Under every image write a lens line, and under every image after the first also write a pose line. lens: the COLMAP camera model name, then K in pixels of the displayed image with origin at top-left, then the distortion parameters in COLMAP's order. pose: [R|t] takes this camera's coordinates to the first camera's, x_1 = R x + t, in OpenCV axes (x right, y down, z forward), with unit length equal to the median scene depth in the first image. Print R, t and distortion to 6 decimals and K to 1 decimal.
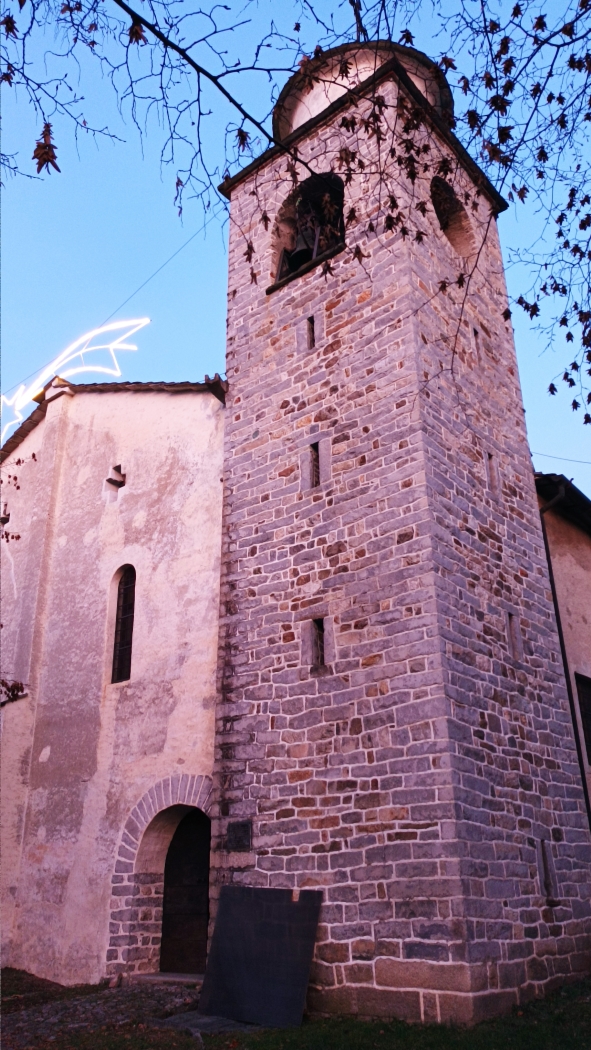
lens RADIAL K [[815.3, 0, 297.1], [0, 815.3, 523.9], [0, 0, 1]] dist [0.043460, -0.037880]
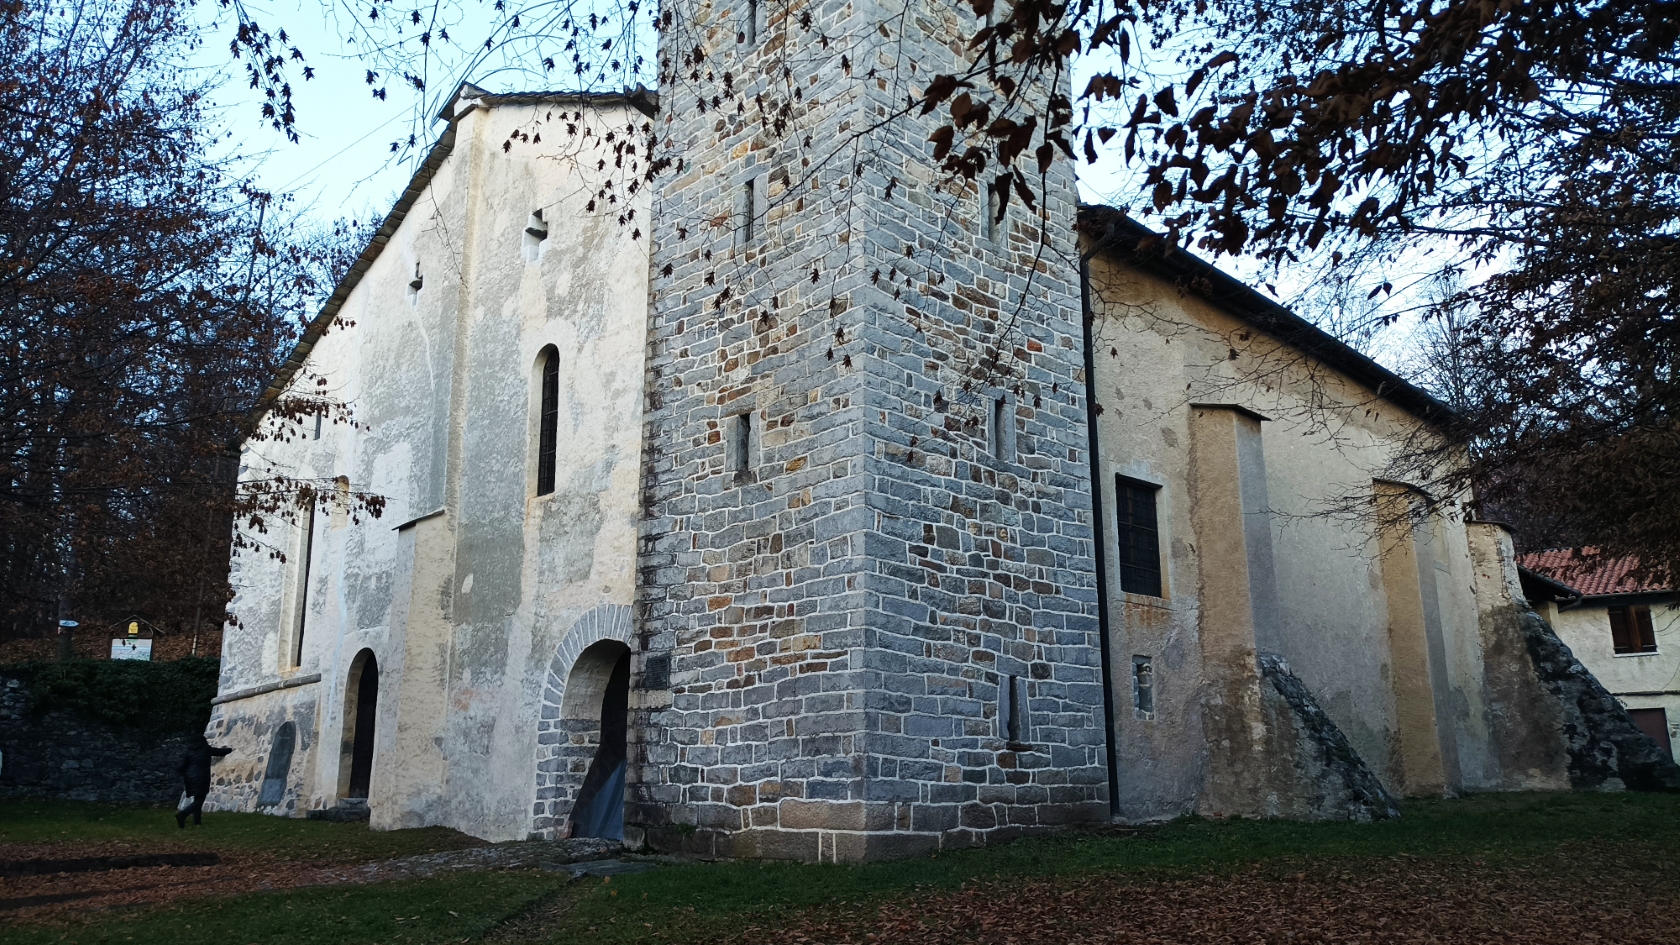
lens RADIAL K [[1253.0, 0, 847.8], [0, 1253.0, 476.4], [0, 0, 1]] dist [0.039606, -0.031806]
pose [[0.994120, -0.014837, -0.107263, 0.221830], [0.033460, 0.984181, 0.173975, -0.027950], [0.102985, -0.176541, 0.978891, -0.167817]]
